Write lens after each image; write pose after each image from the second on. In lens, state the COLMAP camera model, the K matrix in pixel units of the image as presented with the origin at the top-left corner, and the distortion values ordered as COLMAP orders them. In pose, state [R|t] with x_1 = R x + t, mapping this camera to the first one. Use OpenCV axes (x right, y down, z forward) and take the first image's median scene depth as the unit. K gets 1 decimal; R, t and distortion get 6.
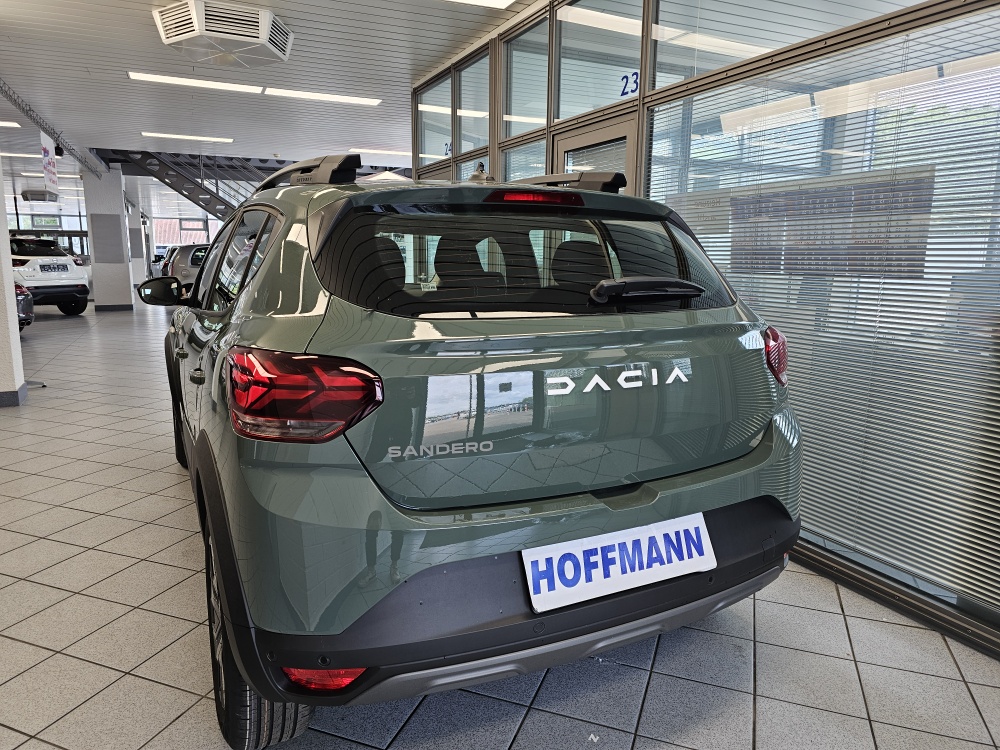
lens RADIAL K [[682.2, 0, 500.0], [0, 682.2, 375.0], [0, 0, 1]] dist [-0.001033, -0.005757]
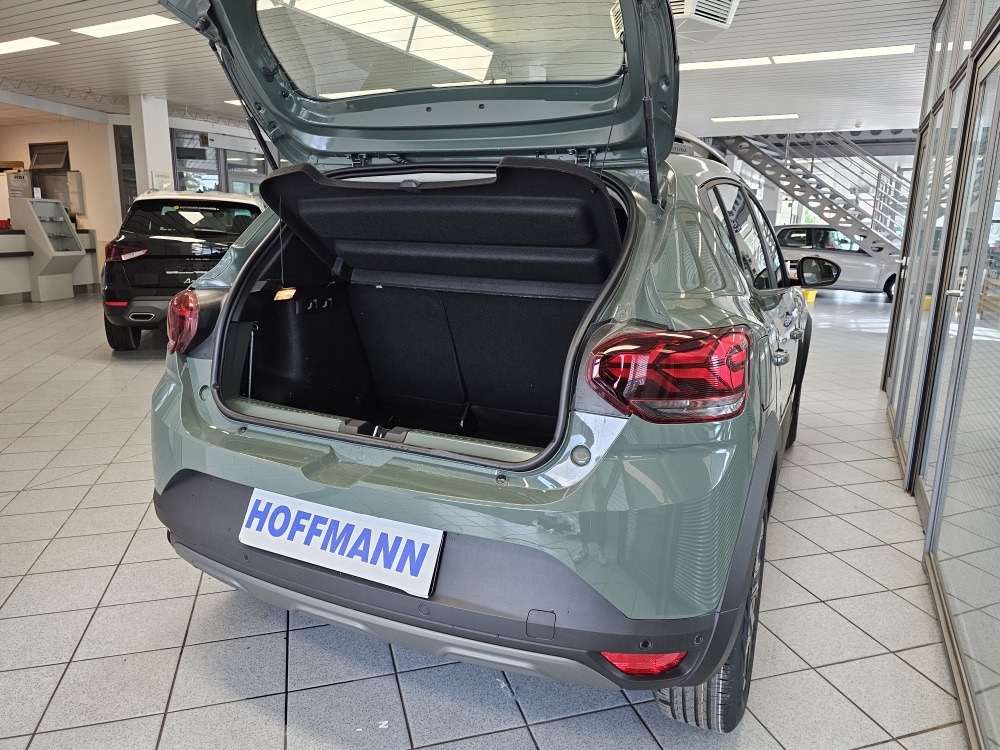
lens RADIAL K [[682.7, 0, 516.0], [0, 682.7, 382.5], [0, 0, 1]] dist [0.005386, -0.003221]
pose [[0.612331, 0.179063, -0.770057, 1.051845], [-0.152927, 0.982445, 0.106846, -0.087671], [0.775670, 0.052337, 0.628965, 0.587161]]
